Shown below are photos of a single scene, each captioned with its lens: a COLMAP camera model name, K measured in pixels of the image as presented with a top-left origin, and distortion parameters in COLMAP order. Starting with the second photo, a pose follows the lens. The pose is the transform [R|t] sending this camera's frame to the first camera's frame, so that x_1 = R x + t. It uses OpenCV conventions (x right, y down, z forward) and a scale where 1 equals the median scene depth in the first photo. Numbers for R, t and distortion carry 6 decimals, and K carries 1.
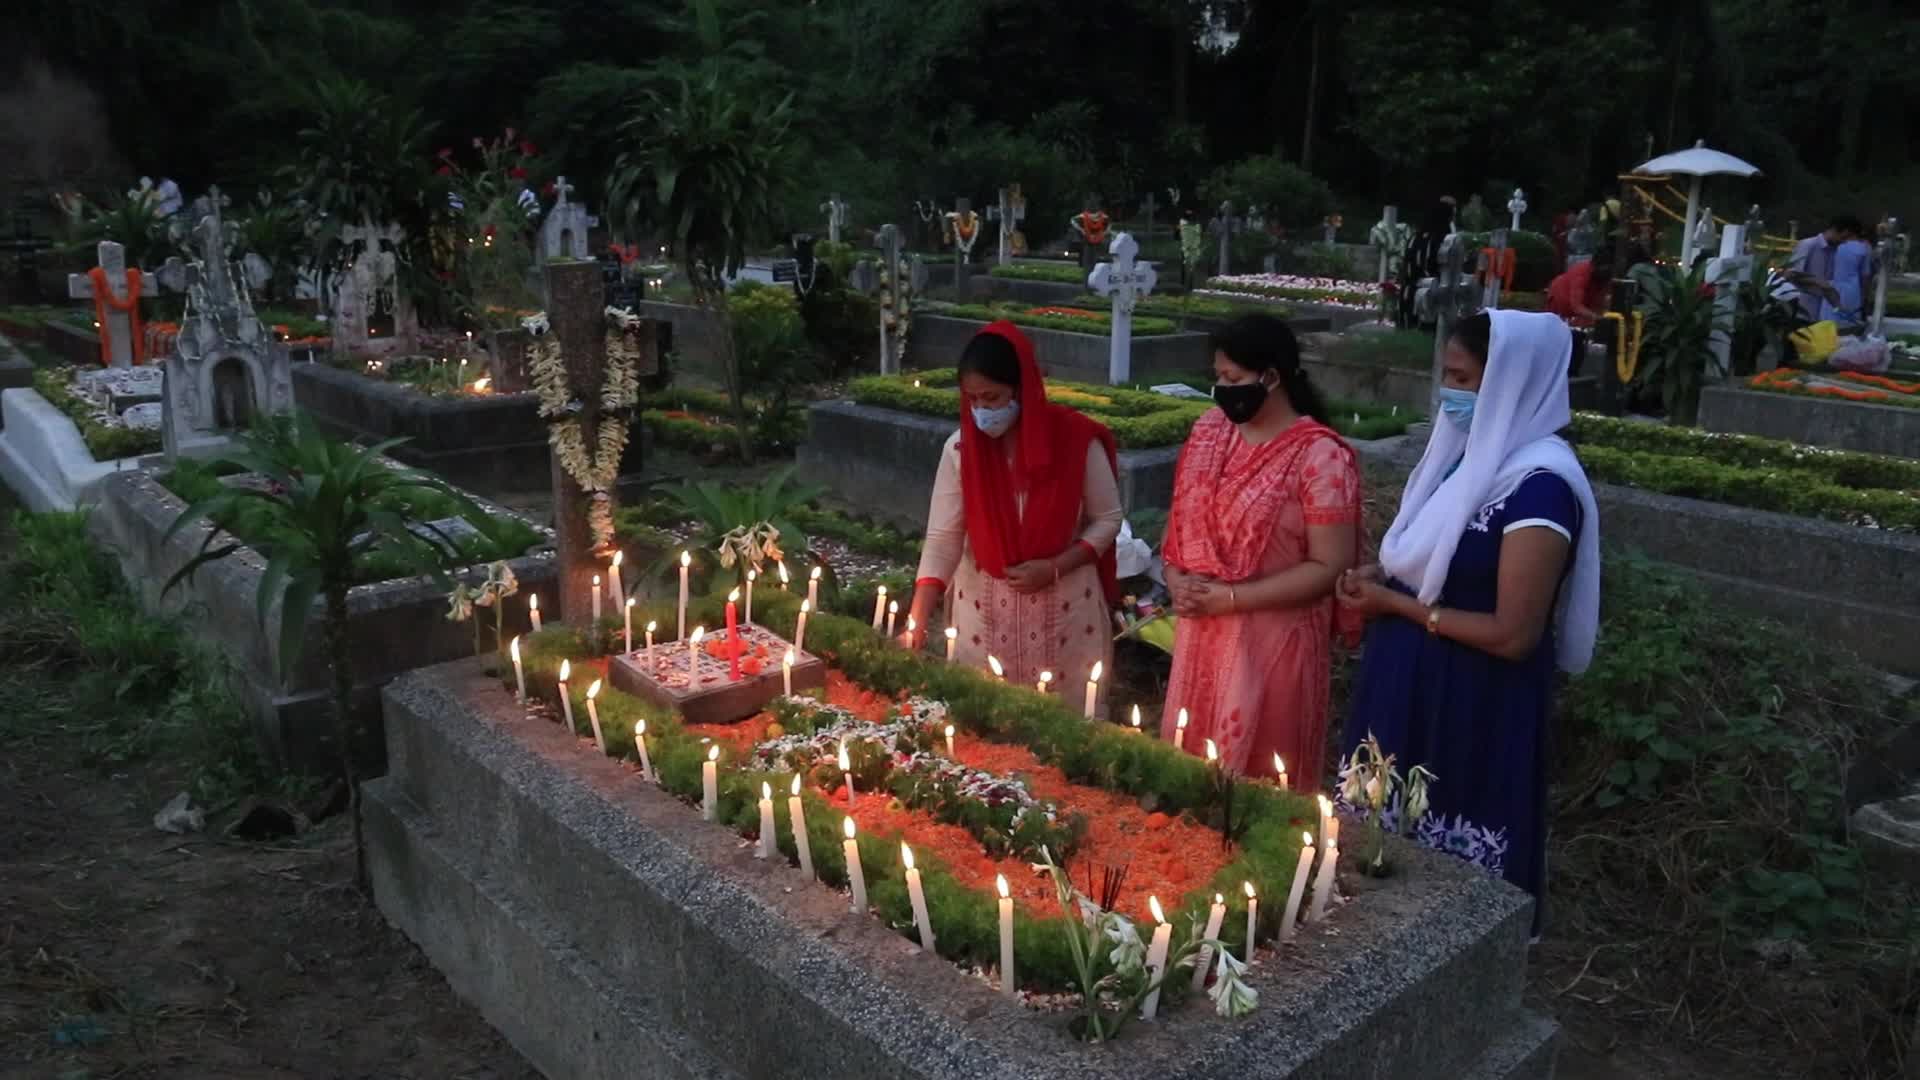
lens RADIAL K [[1482.0, 0, 960.0], [0, 1482.0, 540.0], [0, 0, 1]] dist [-0.121067, 0.098993]
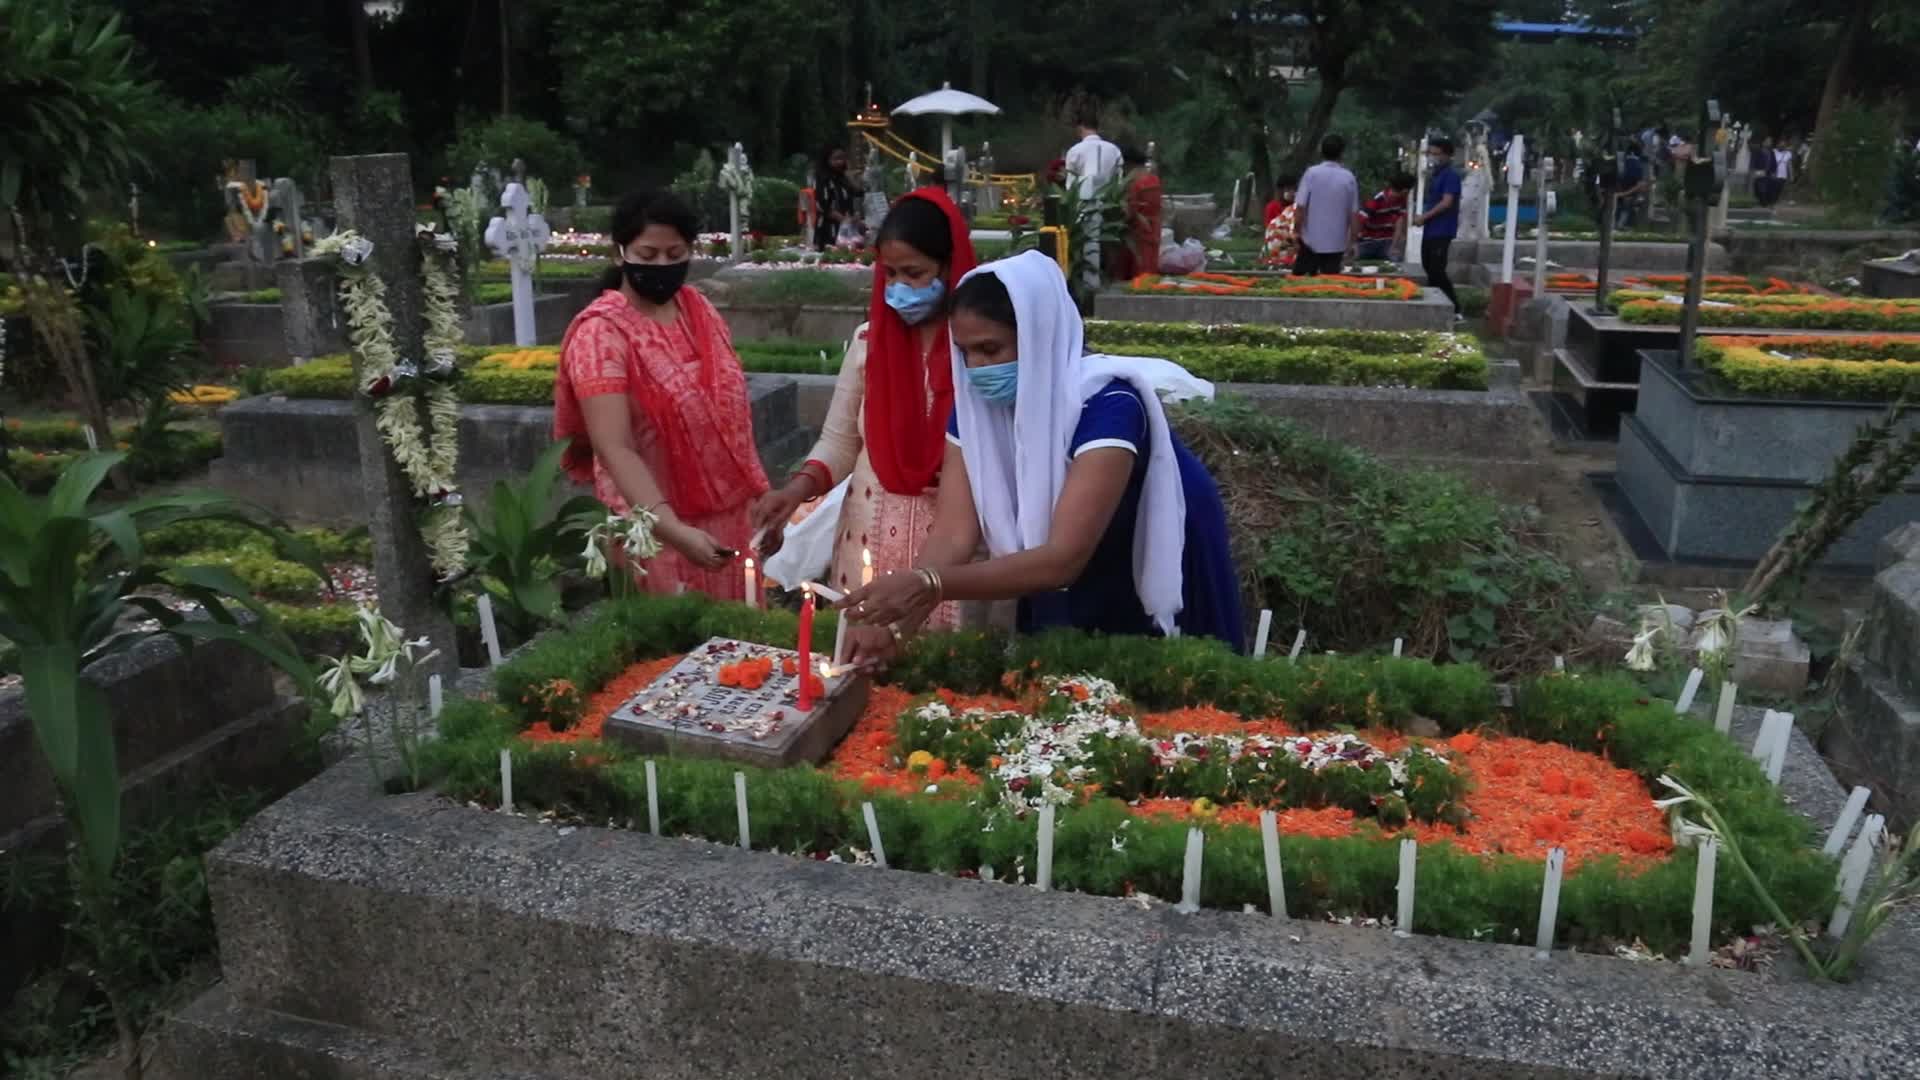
lens RADIAL K [[1482.0, 0, 960.0], [0, 1482.0, 540.0], [0, 0, 1]] dist [-0.121067, 0.098993]
pose [[0.851967, -0.157510, 0.499342, -0.139444], [0.148607, 0.987203, 0.057848, -0.005522], [-0.502064, 0.024921, 0.864471, 0.108129]]
